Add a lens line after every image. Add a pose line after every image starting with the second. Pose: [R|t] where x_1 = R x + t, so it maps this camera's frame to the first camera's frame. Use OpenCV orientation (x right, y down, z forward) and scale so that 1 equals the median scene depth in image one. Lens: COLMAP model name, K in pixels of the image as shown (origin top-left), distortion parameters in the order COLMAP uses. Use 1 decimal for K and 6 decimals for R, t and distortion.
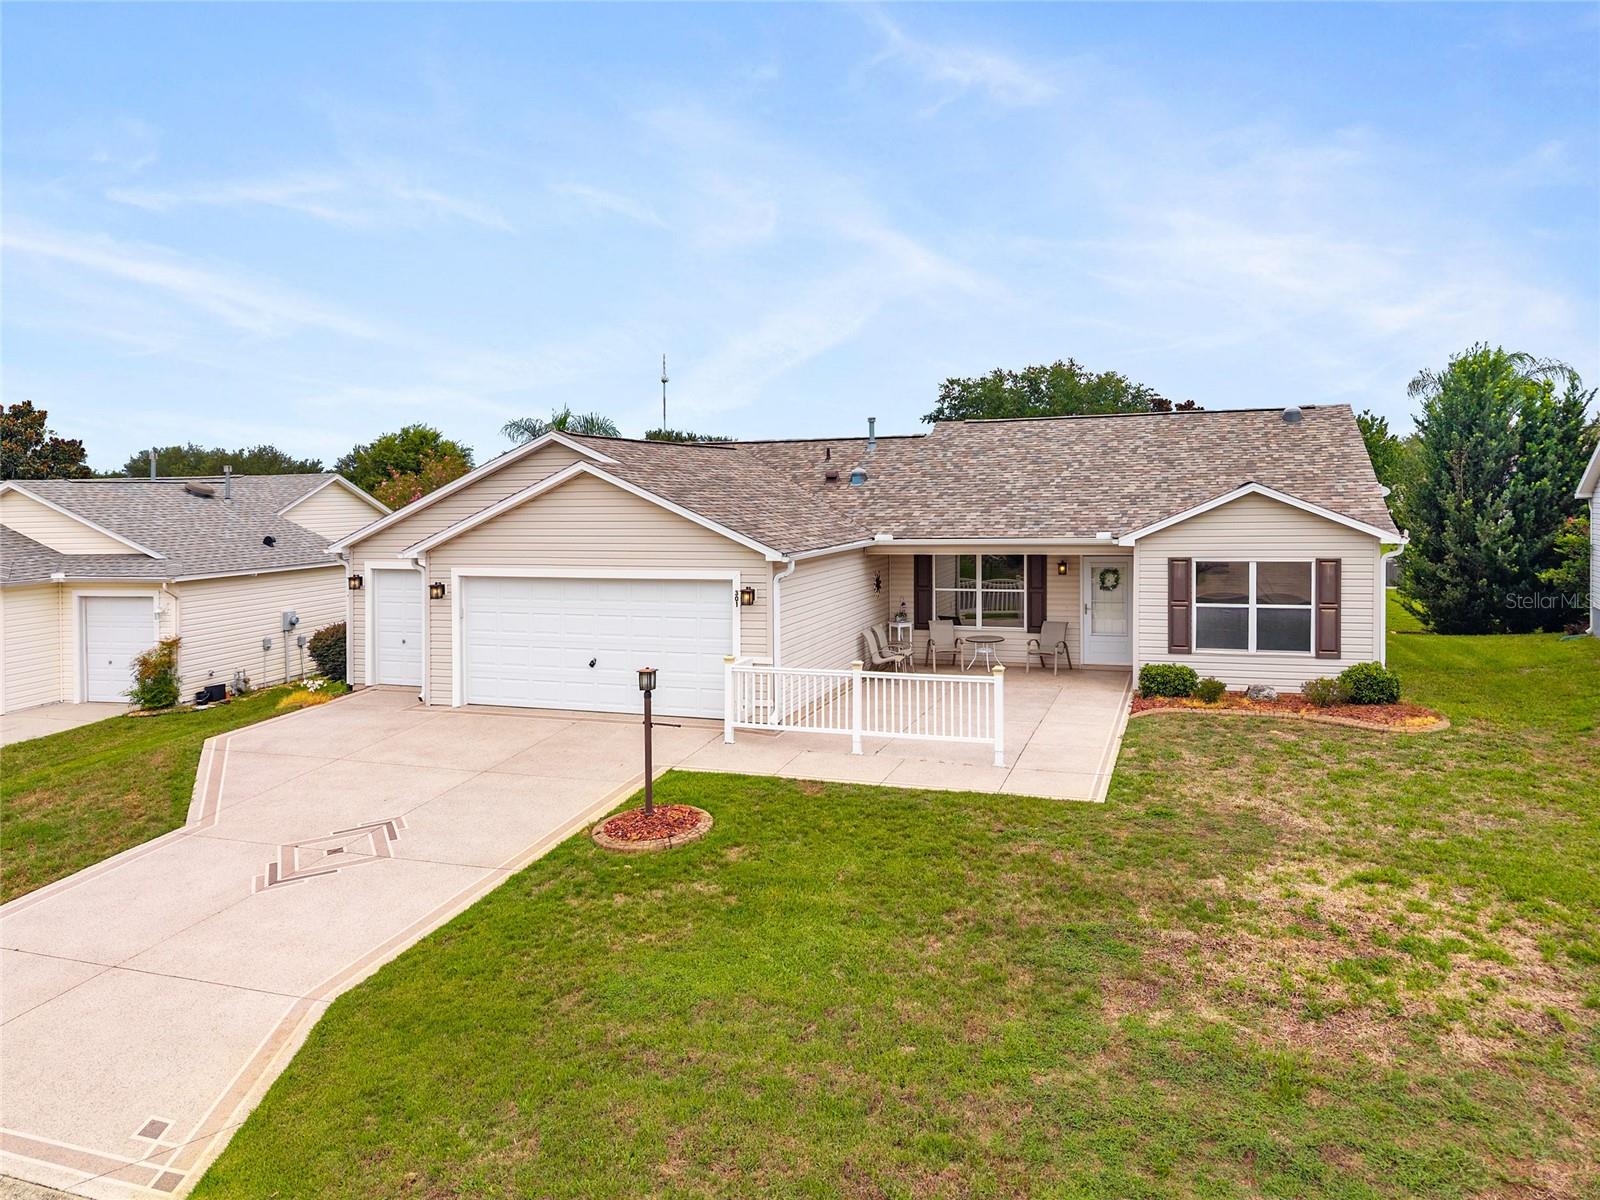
lens RADIAL K [[1104.7, 0, 800.5], [0, 1104.7, 575.4], [0, 0, 1]] dist [0.004693, 0.000585]
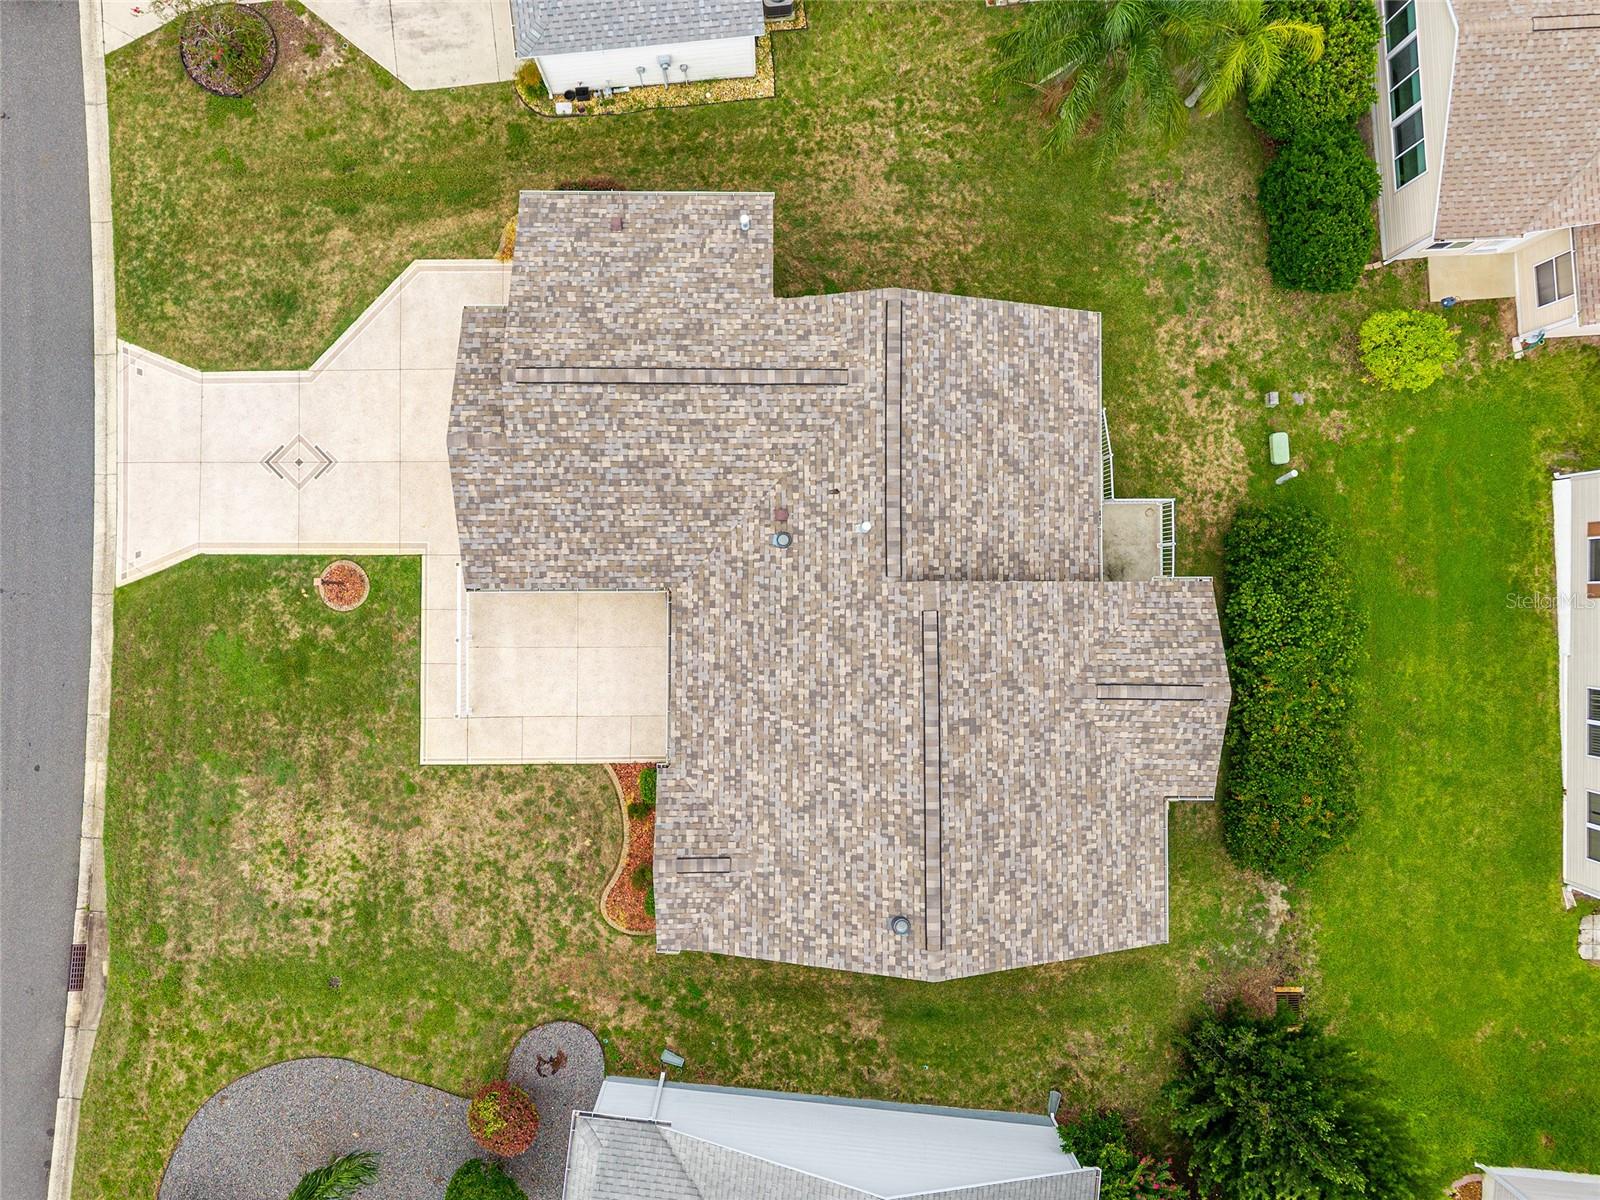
lens RADIAL K [[1104.7, 0, 800.5], [0, 1104.7, 575.4], [0, 0, 1]] dist [0.004693, 0.000585]
pose [[0.338218, 0.940986, 0.012390, 0.142615], [-0.106126, 0.025056, 0.994037, -2.175622], [0.935065, -0.337516, 0.108337, 1.620478]]
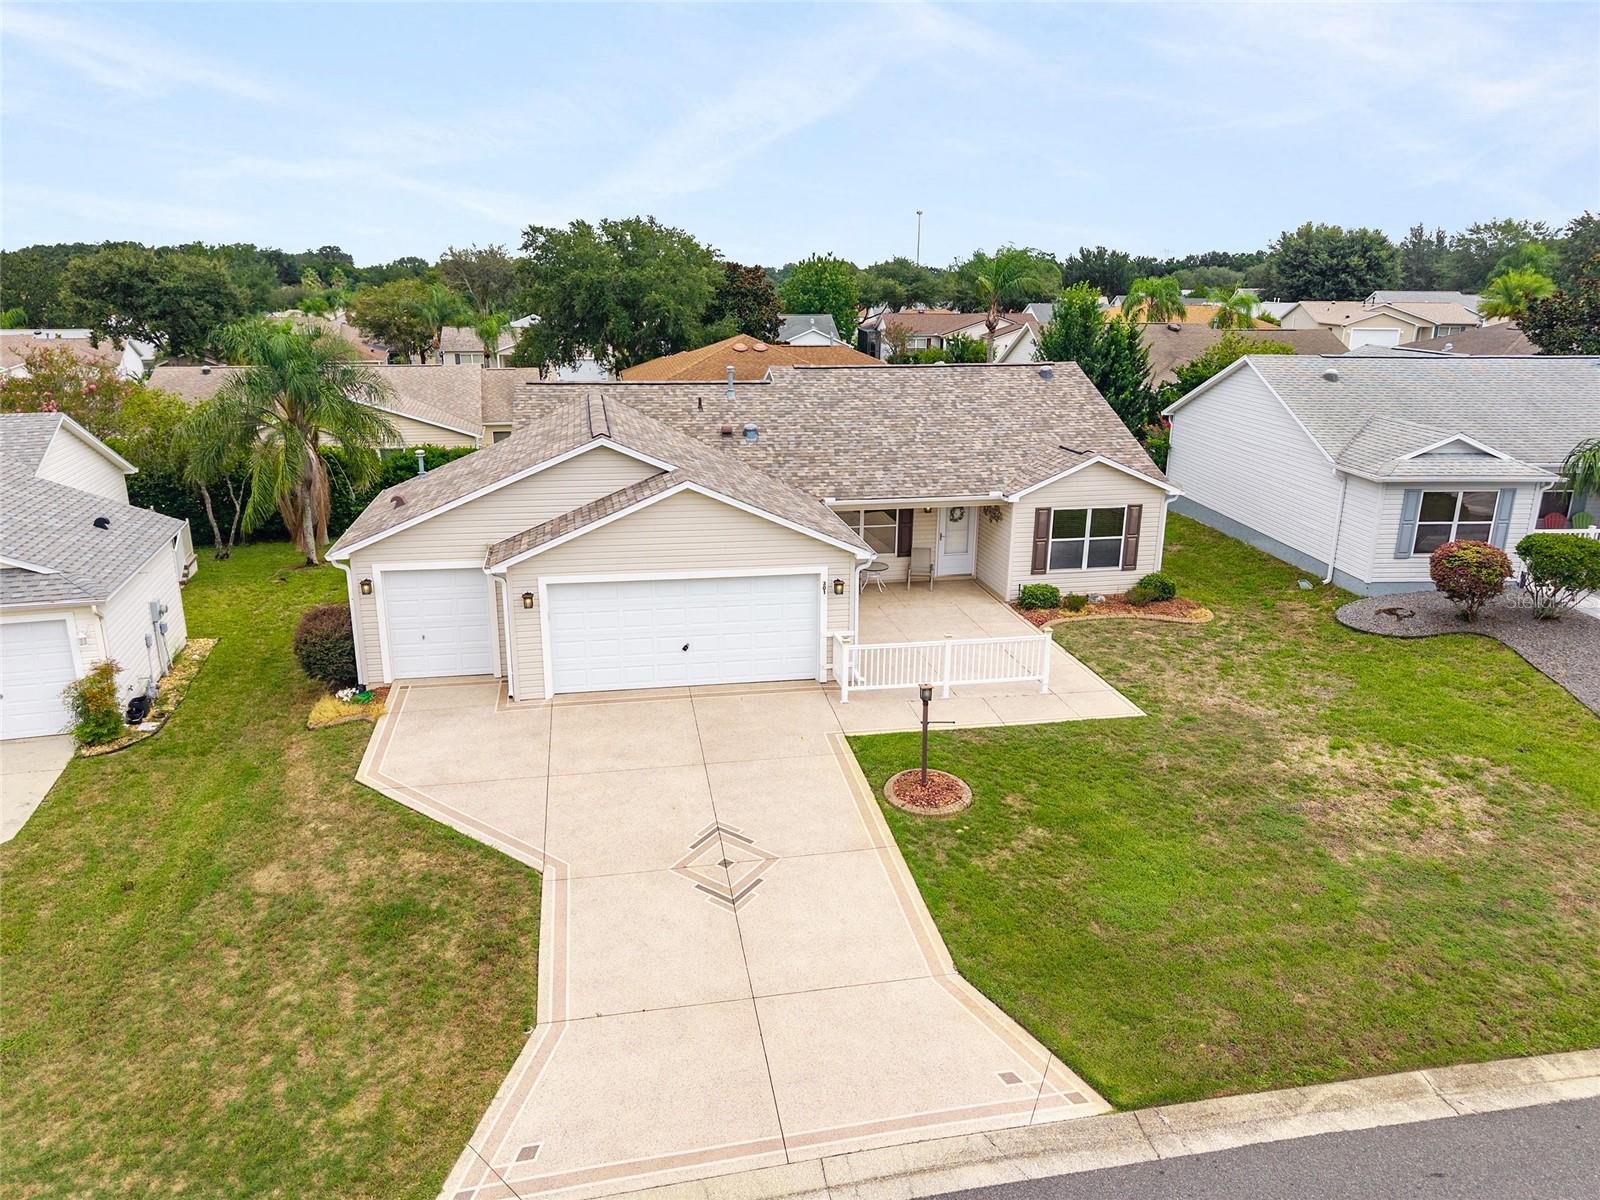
lens RADIAL K [[1089.5, 0, 800.0], [0, 1089.5, 600.0], [0, 0, 1]] dist [0.024986, -0.025102]
pose [[0.860421, -0.123819, 0.494312, -0.888967], [0.018093, 0.976843, 0.213193, -0.291156], [-0.509262, -0.174492, 0.842736, -0.021952]]
